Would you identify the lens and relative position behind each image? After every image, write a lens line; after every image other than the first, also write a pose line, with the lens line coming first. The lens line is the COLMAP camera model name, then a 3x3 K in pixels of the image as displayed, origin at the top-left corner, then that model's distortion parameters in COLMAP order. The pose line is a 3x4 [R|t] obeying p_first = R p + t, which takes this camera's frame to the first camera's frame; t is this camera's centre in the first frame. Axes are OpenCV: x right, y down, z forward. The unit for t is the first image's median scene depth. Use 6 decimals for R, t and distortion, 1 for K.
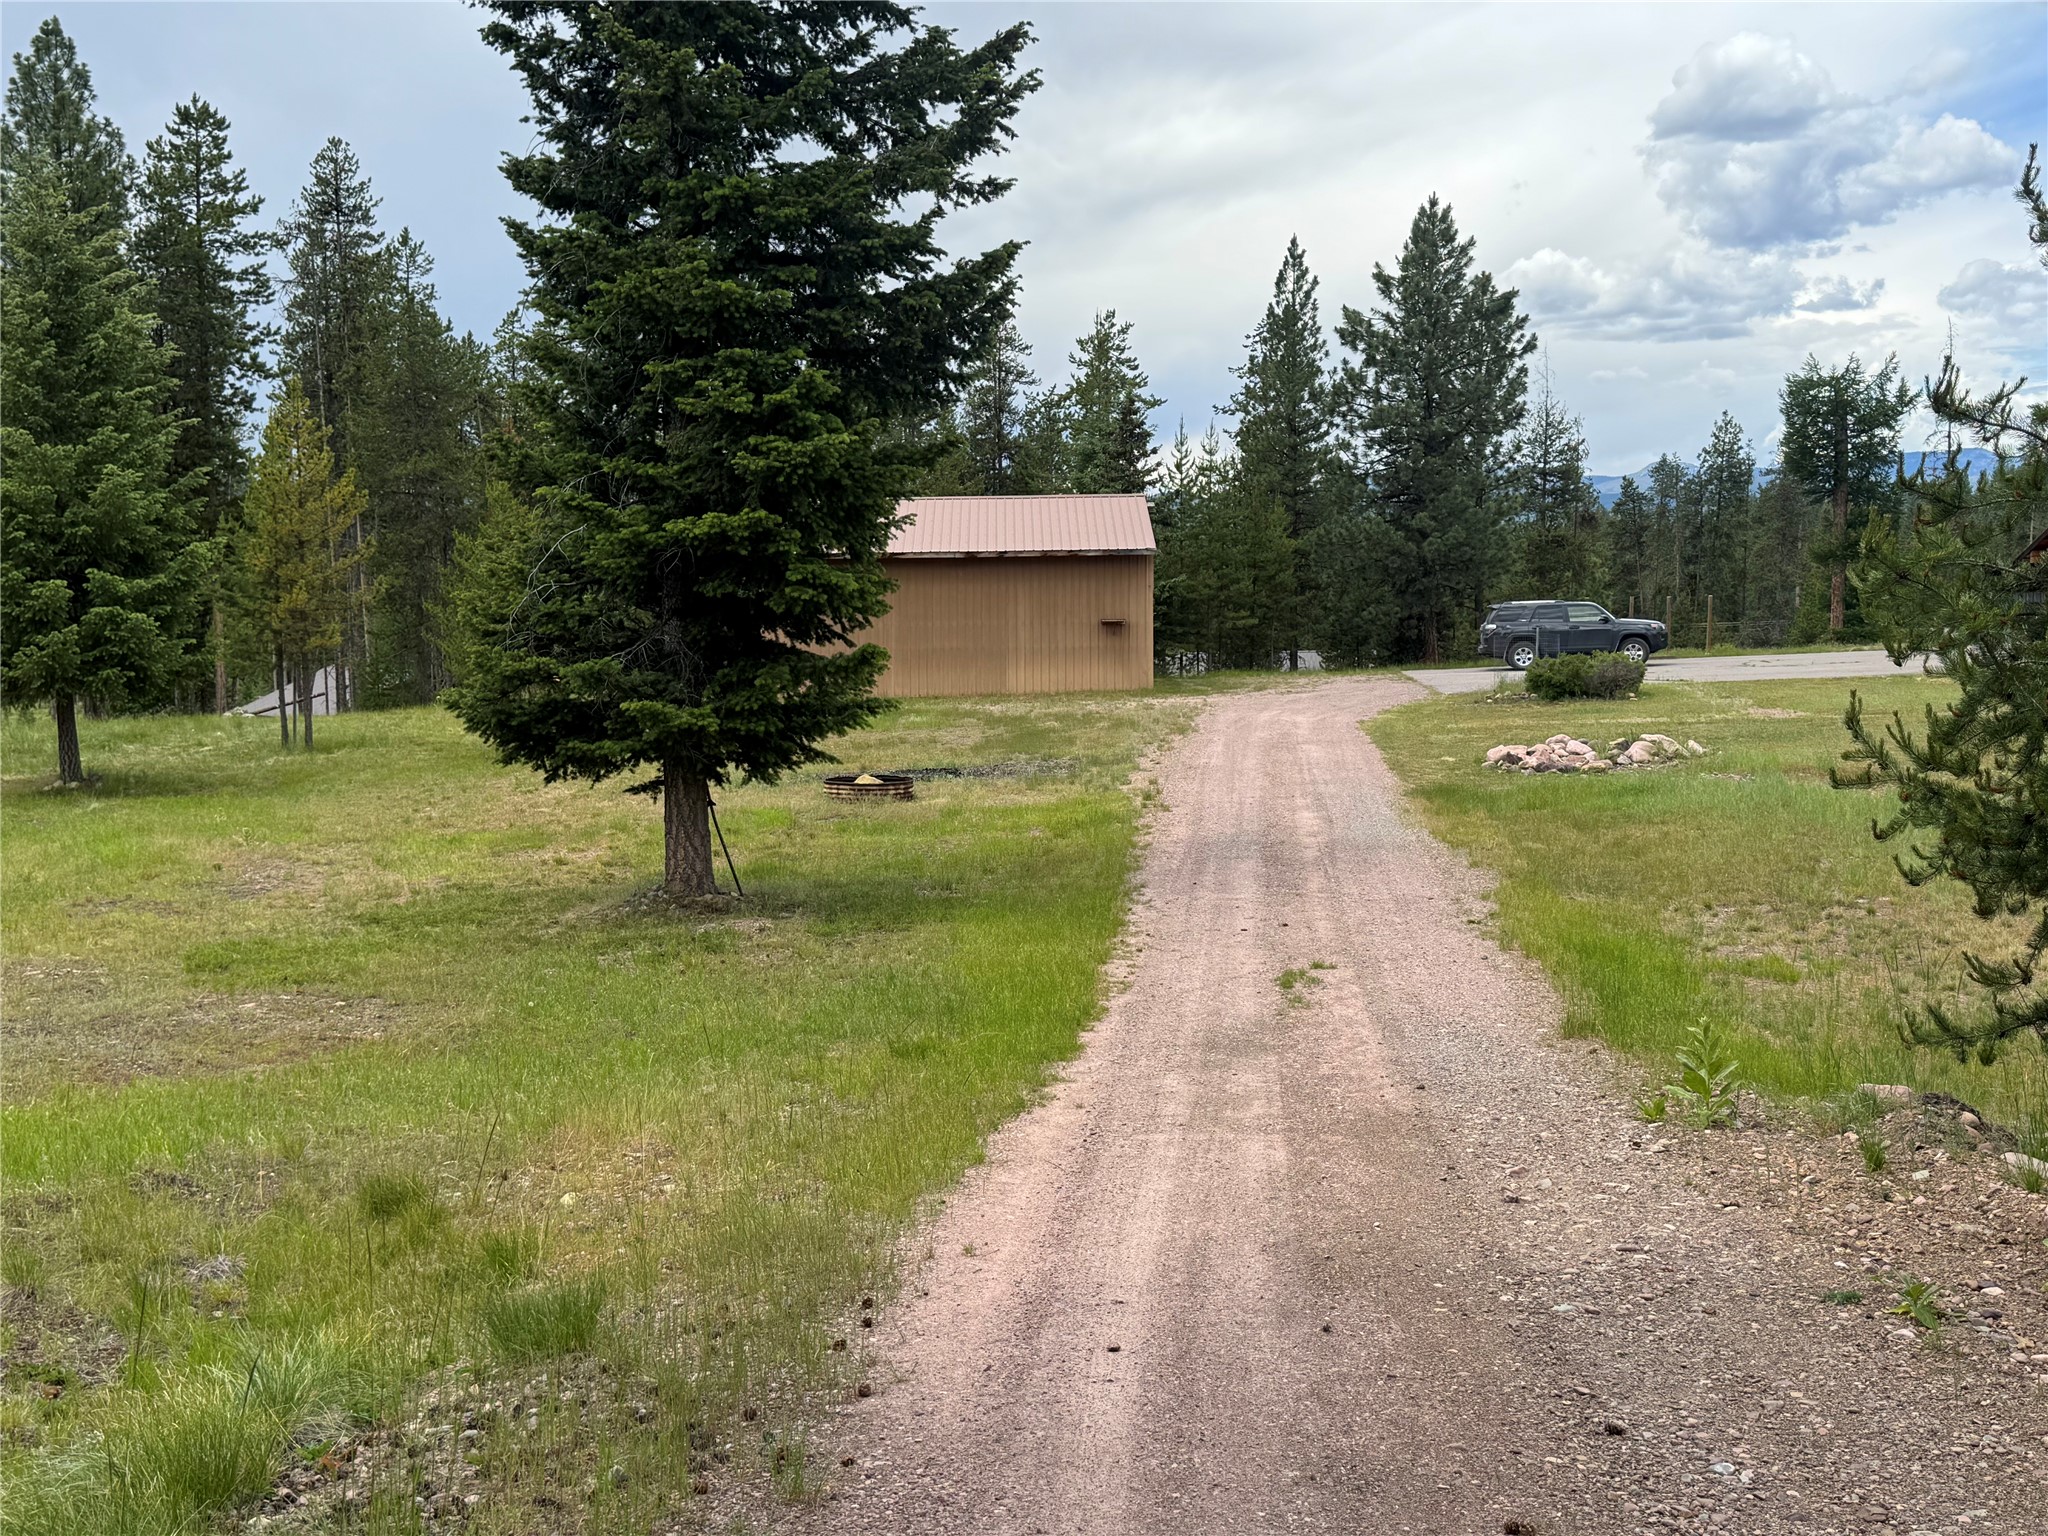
lens RADIAL K [[2209.7, 0, 1022.2], [0, 2209.7, 782.5], [0, 0, 1]] dist [0.046121, 0.000000]
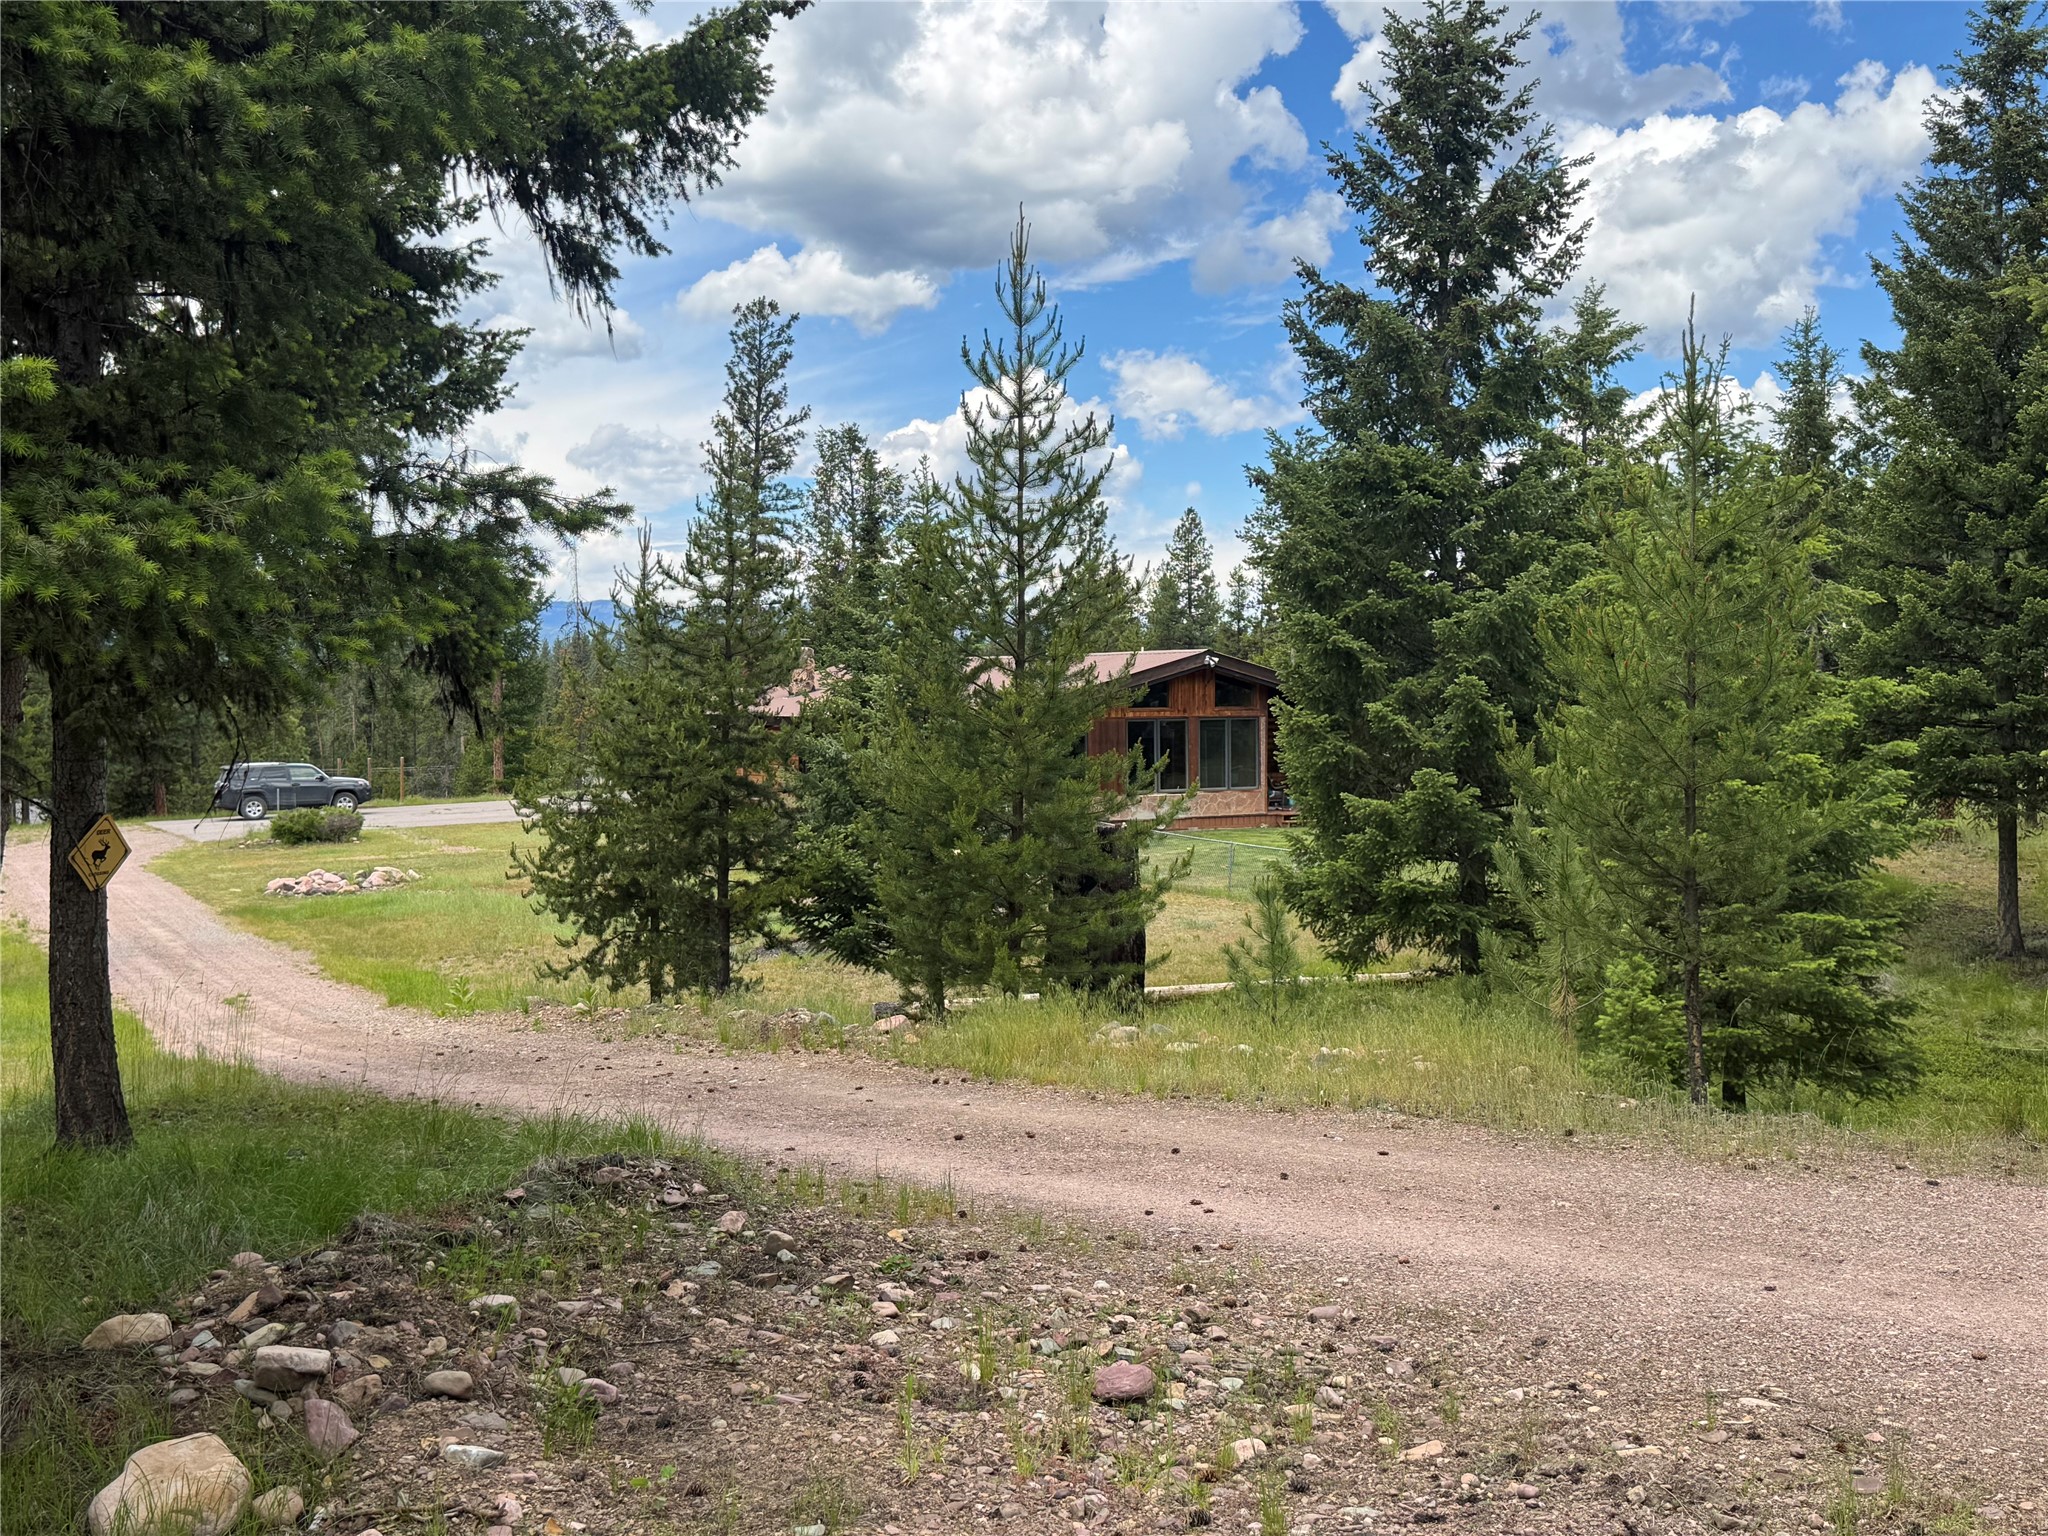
lens RADIAL K [[2209.7, 0, 1020.1], [0, 2209.7, 777.1], [0, 0, 1]] dist [0.046121, 0.000000]
pose [[0.835023, -0.014813, 0.550015, -0.174860], [0.050084, 0.997534, -0.049171, 0.012758], [-0.547930, 0.068606, 0.833706, -0.469832]]
